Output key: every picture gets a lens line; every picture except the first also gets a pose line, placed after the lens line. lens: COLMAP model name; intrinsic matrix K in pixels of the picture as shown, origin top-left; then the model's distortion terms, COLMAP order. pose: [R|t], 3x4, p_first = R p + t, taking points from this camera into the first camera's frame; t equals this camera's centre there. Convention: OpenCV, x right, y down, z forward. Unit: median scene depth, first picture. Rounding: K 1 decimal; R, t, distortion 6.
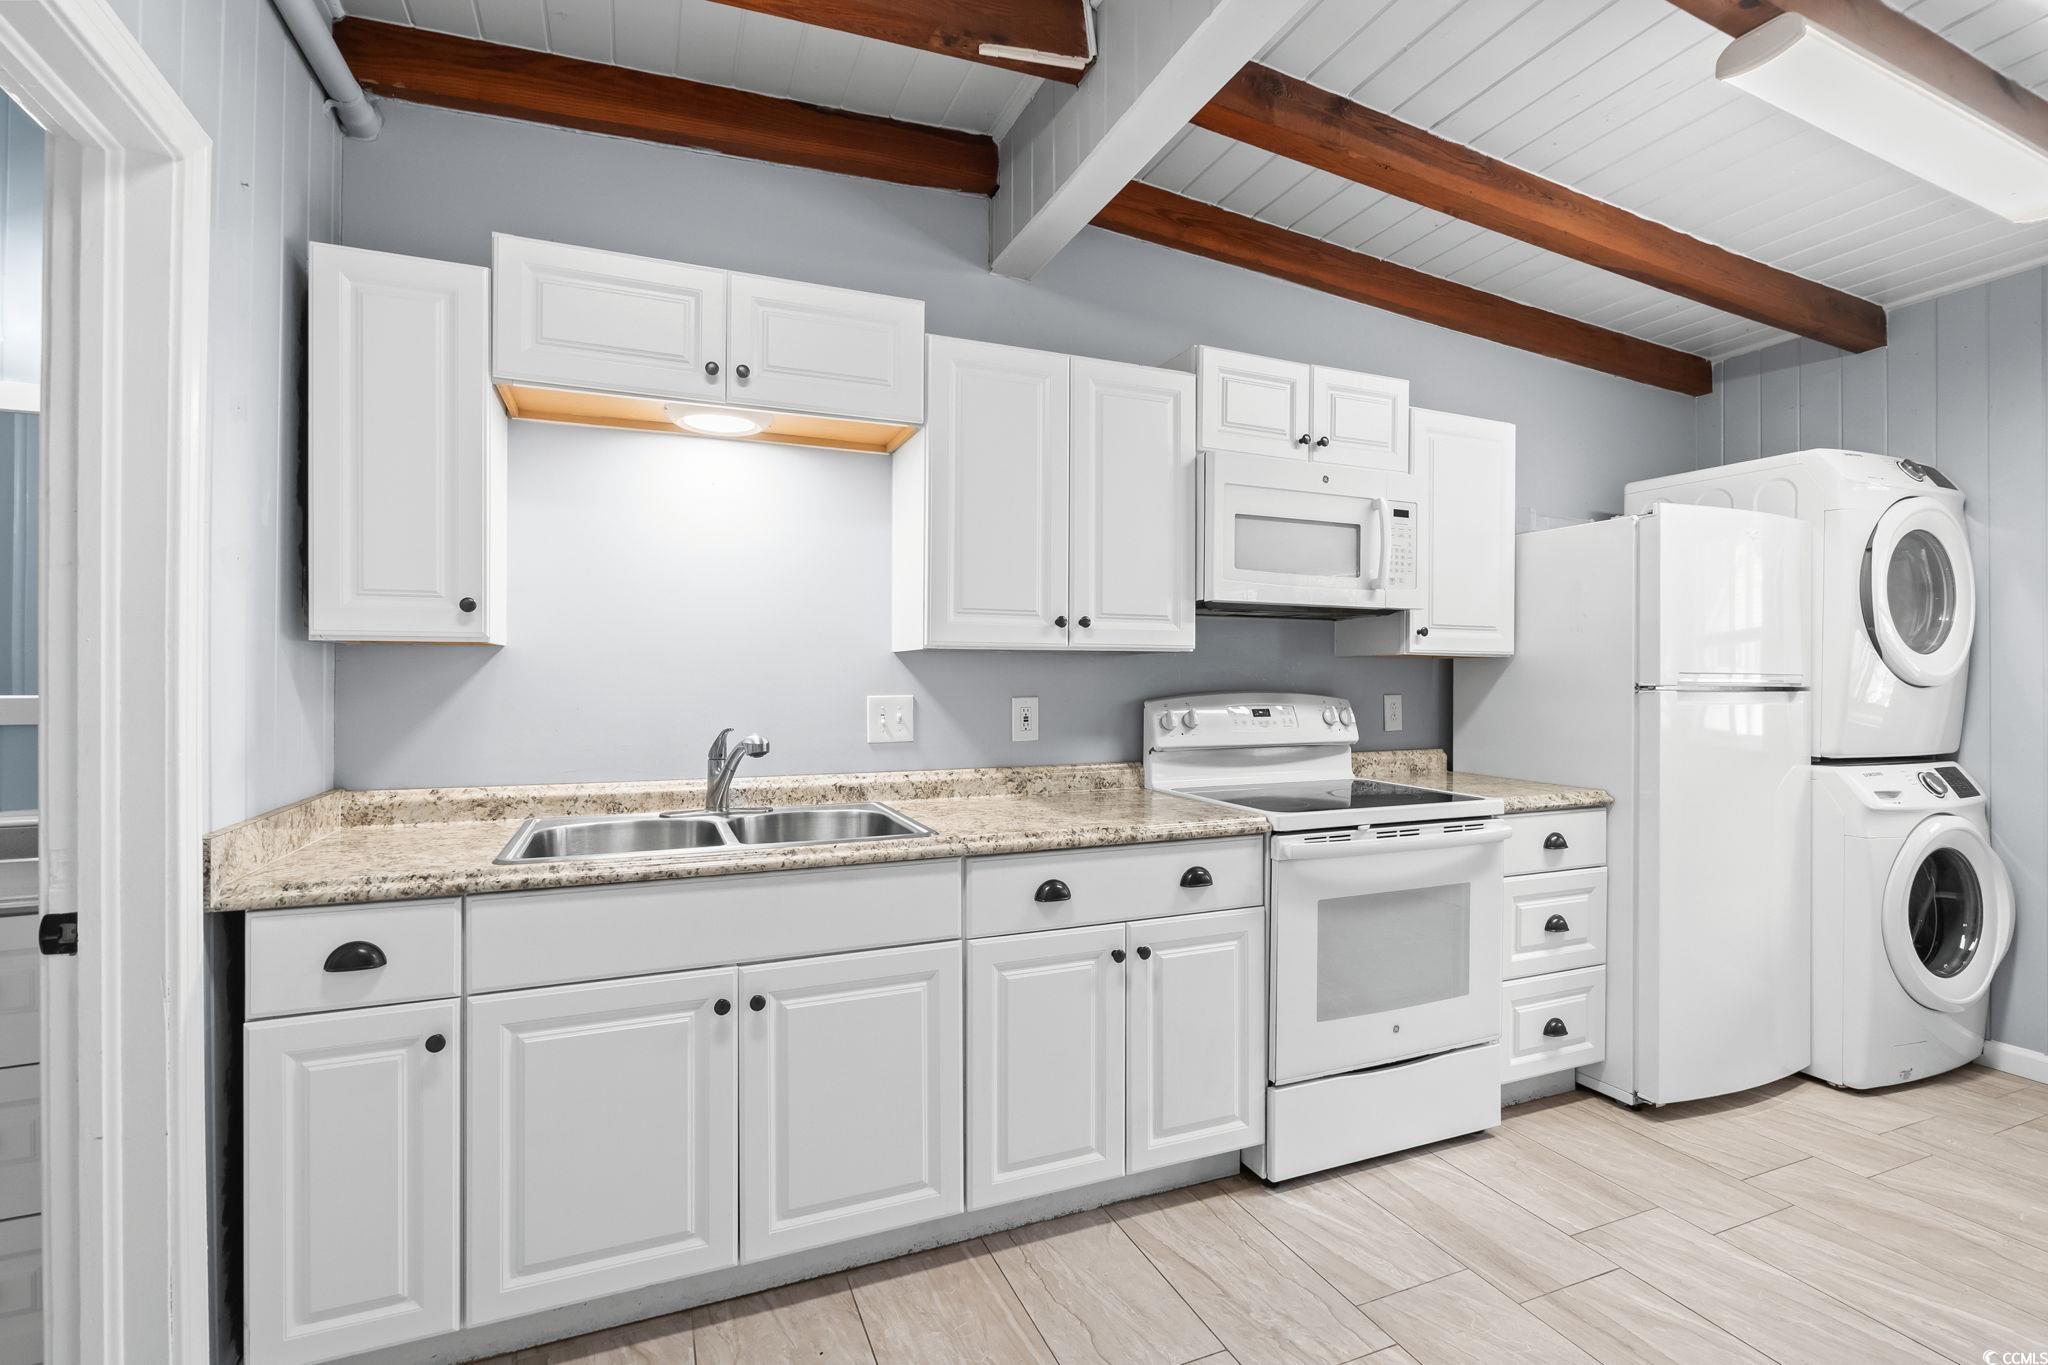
lens RADIAL K [[938.1, 0, 1030.9], [0, 938.1, 675.8], [0, 0, 1]] dist [-0.006110, 0.000200]
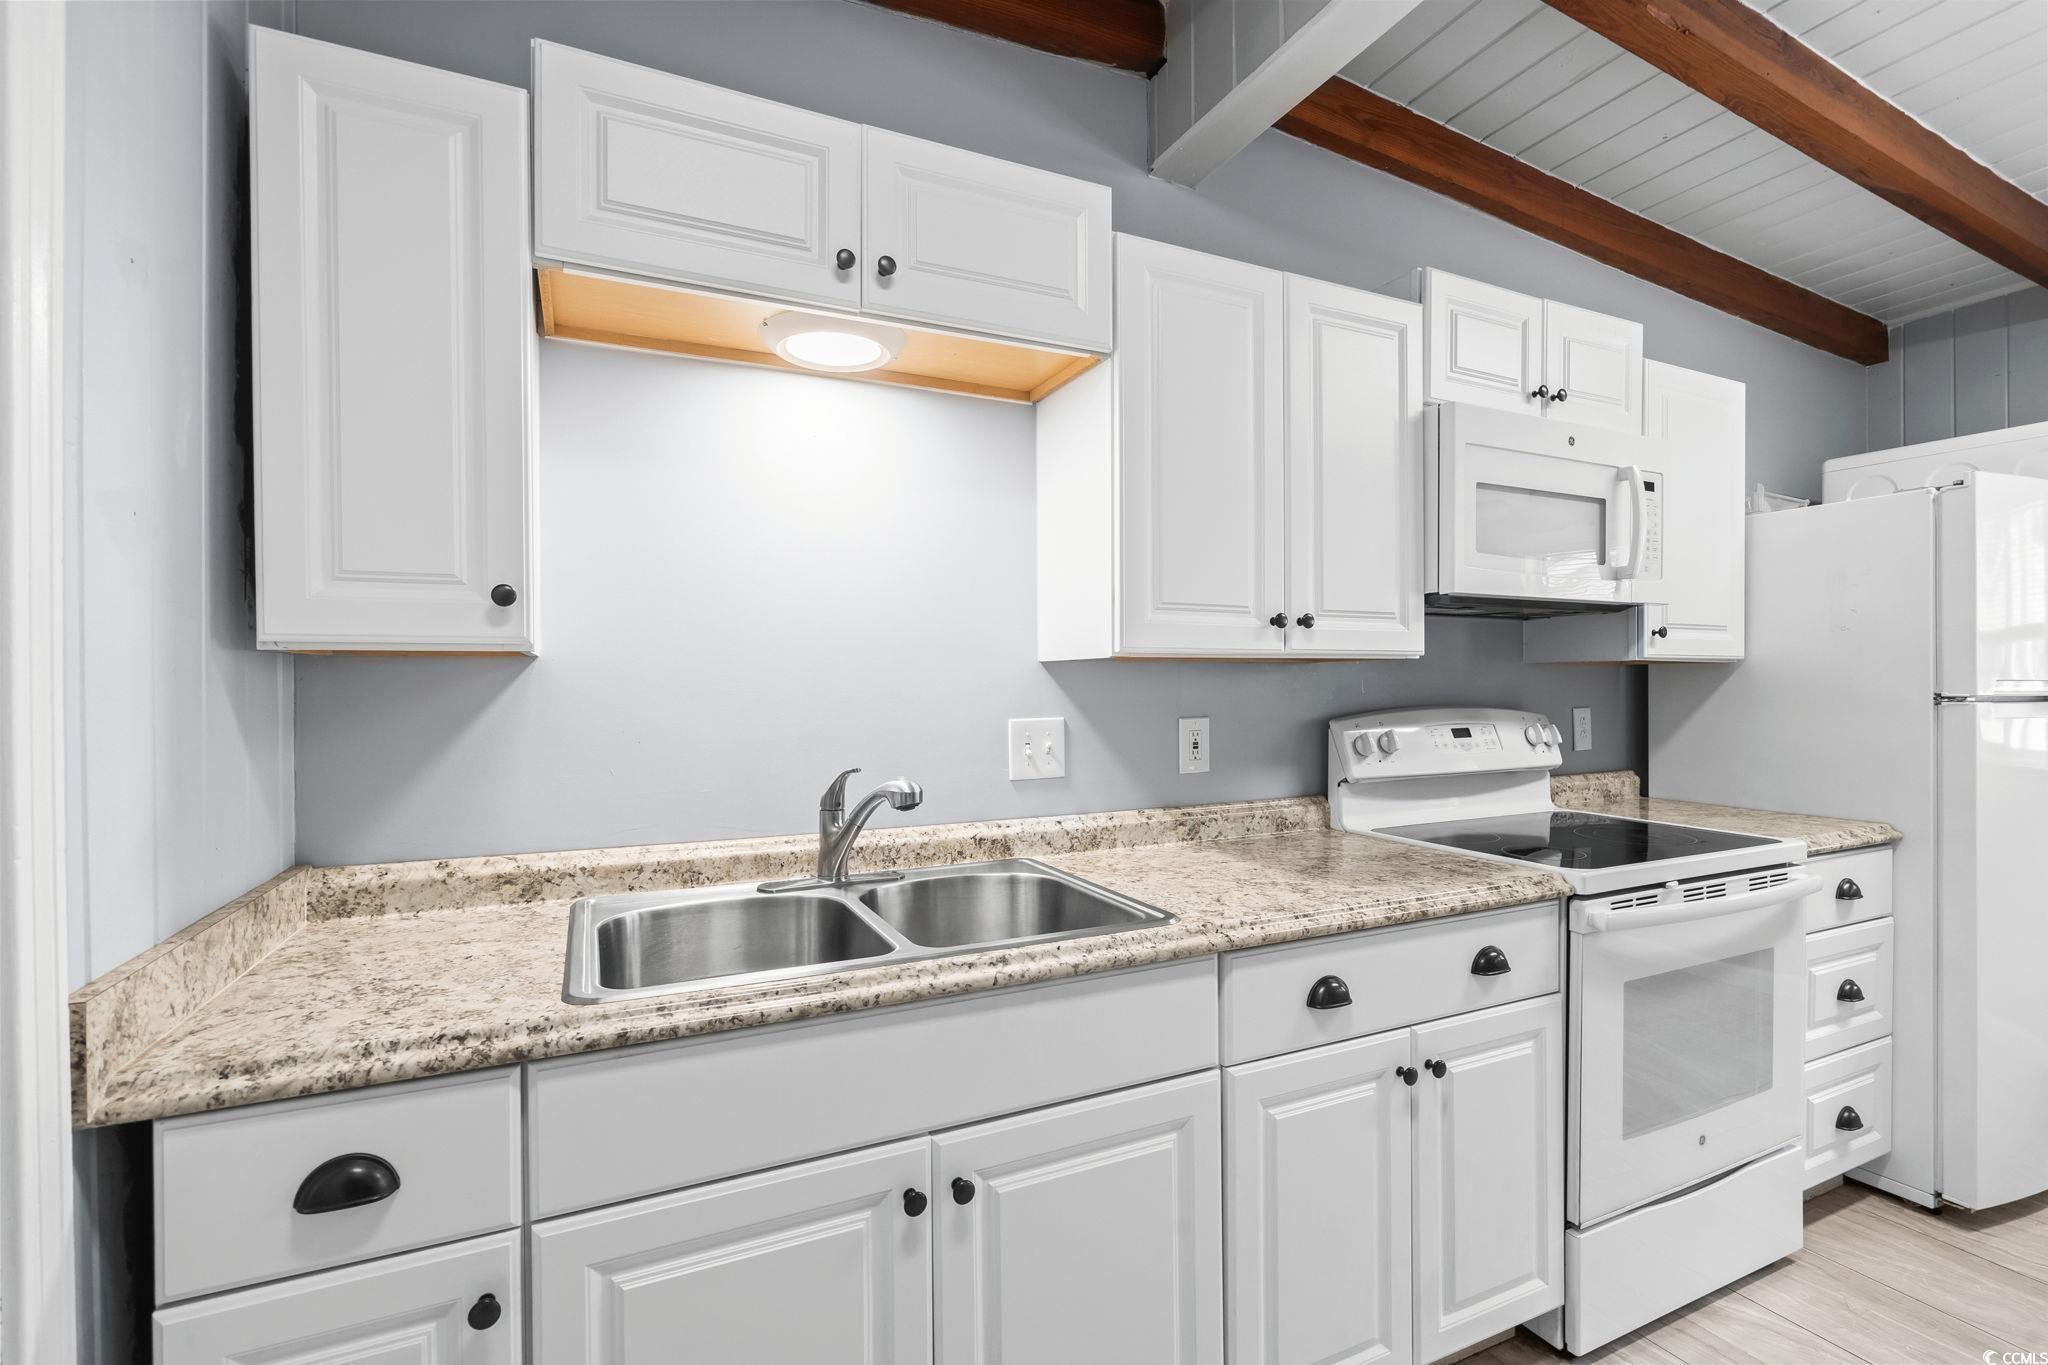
lens RADIAL K [[921.6, 0, 1021.5], [0, 921.6, 689.5], [0, 0, 1]] dist [-0.004076, -0.000036]
pose [[0.999112, -0.008362, 0.041293, -0.199154], [0.008068, 0.999941, 0.007282, -0.008278], [-0.041351, -0.006943, 0.999121, 0.252424]]
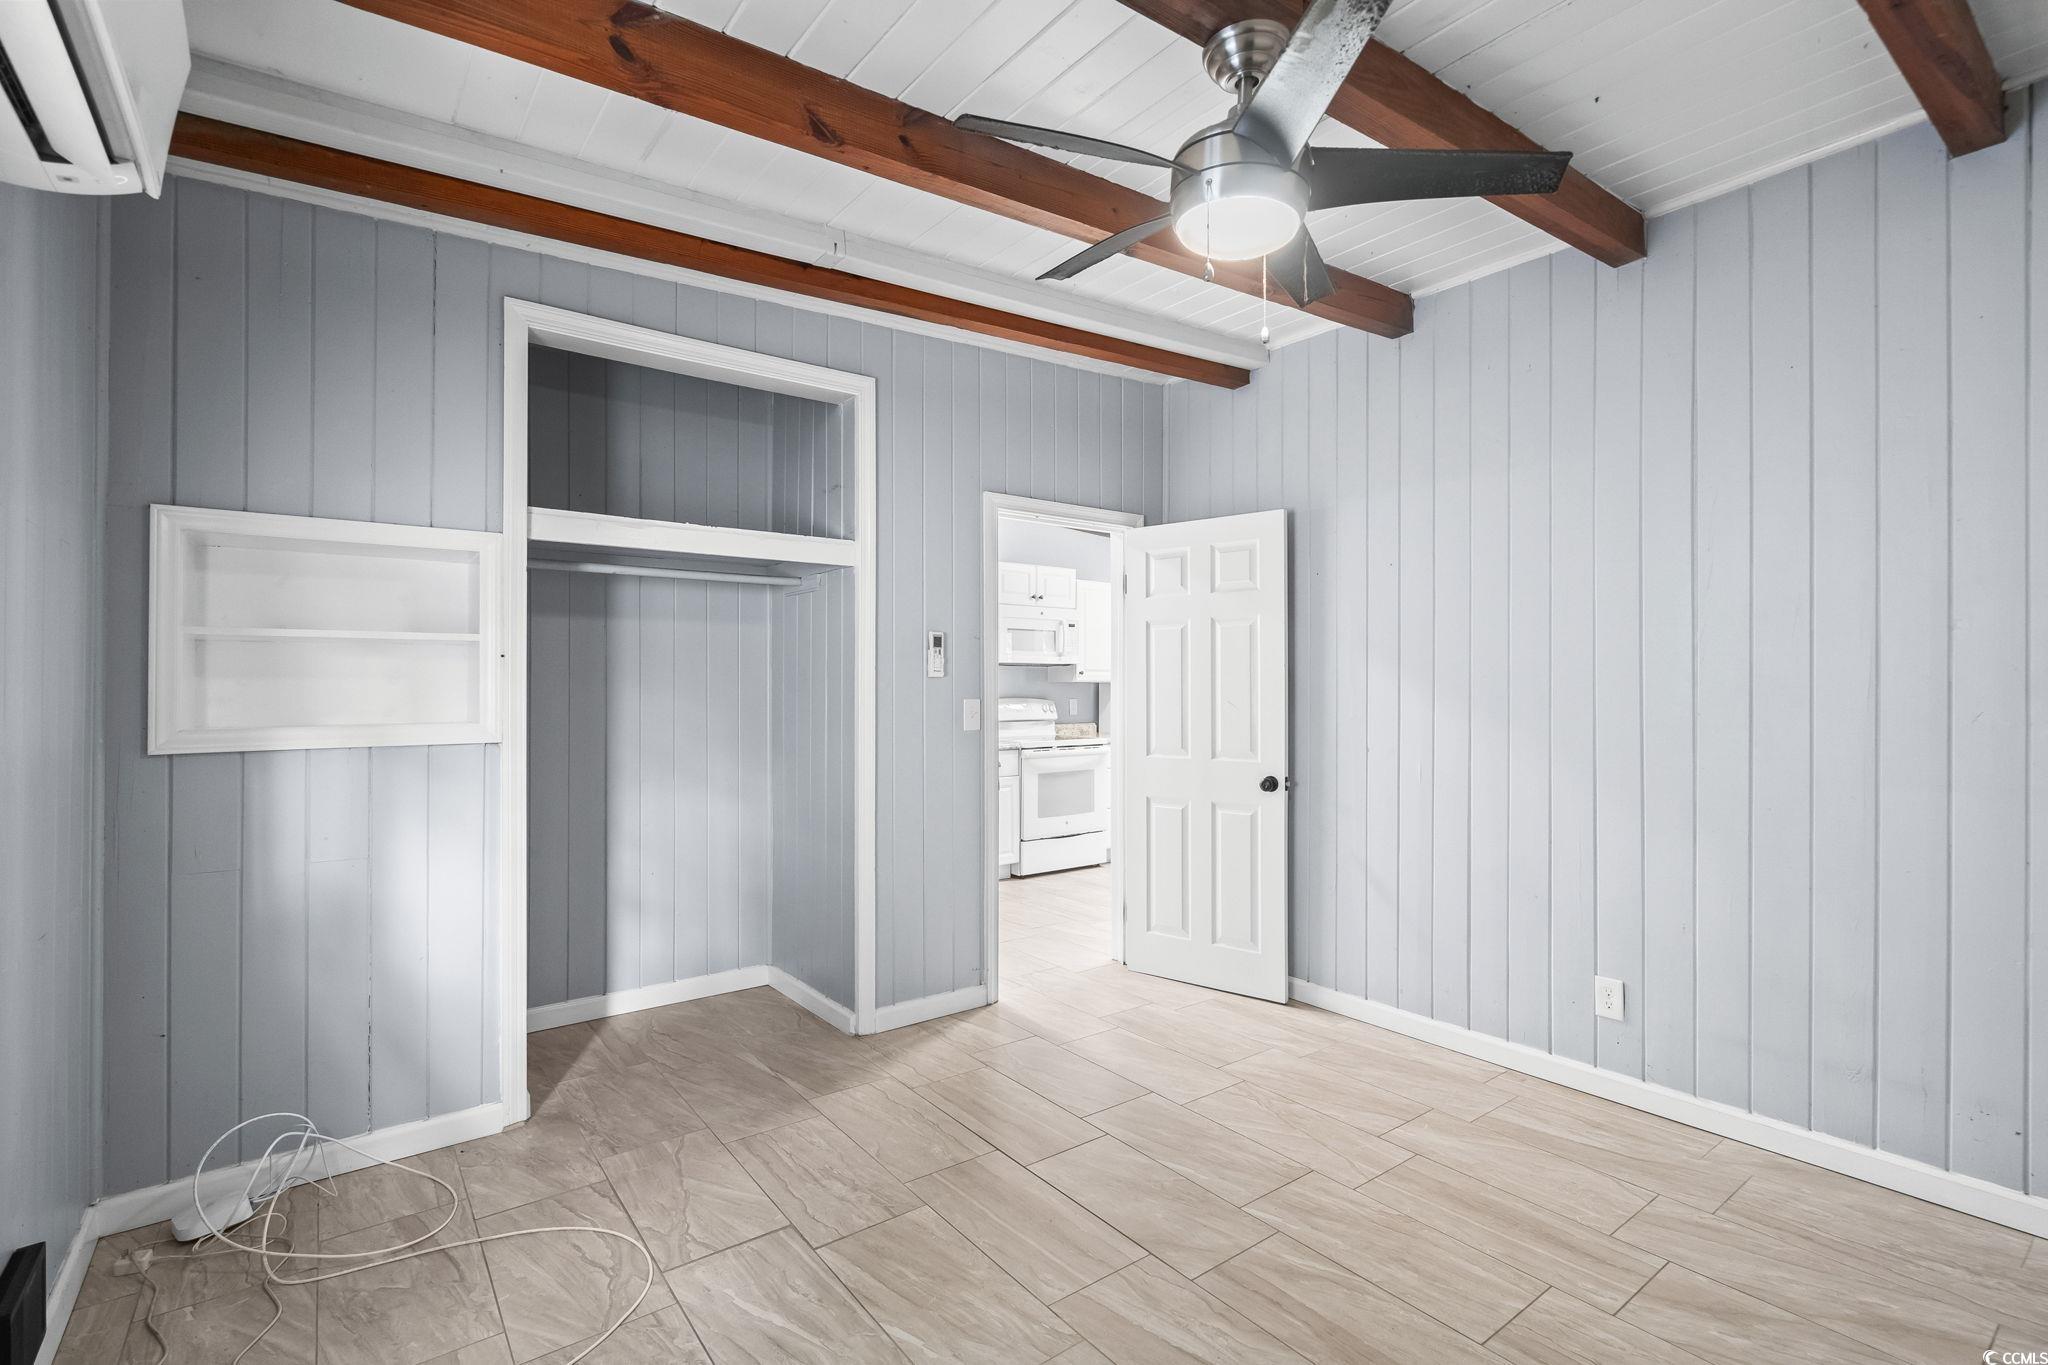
lens RADIAL K [[921.6, 0, 1021.5], [0, 921.6, 689.5], [0, 0, 1]] dist [-0.004076, -0.000036]
pose [[0.968741, -0.003470, 0.248050, -0.377399], [0.003162, 0.999994, 0.001637, -0.008962], [-0.248054, -0.000802, 0.968746, -1.477734]]
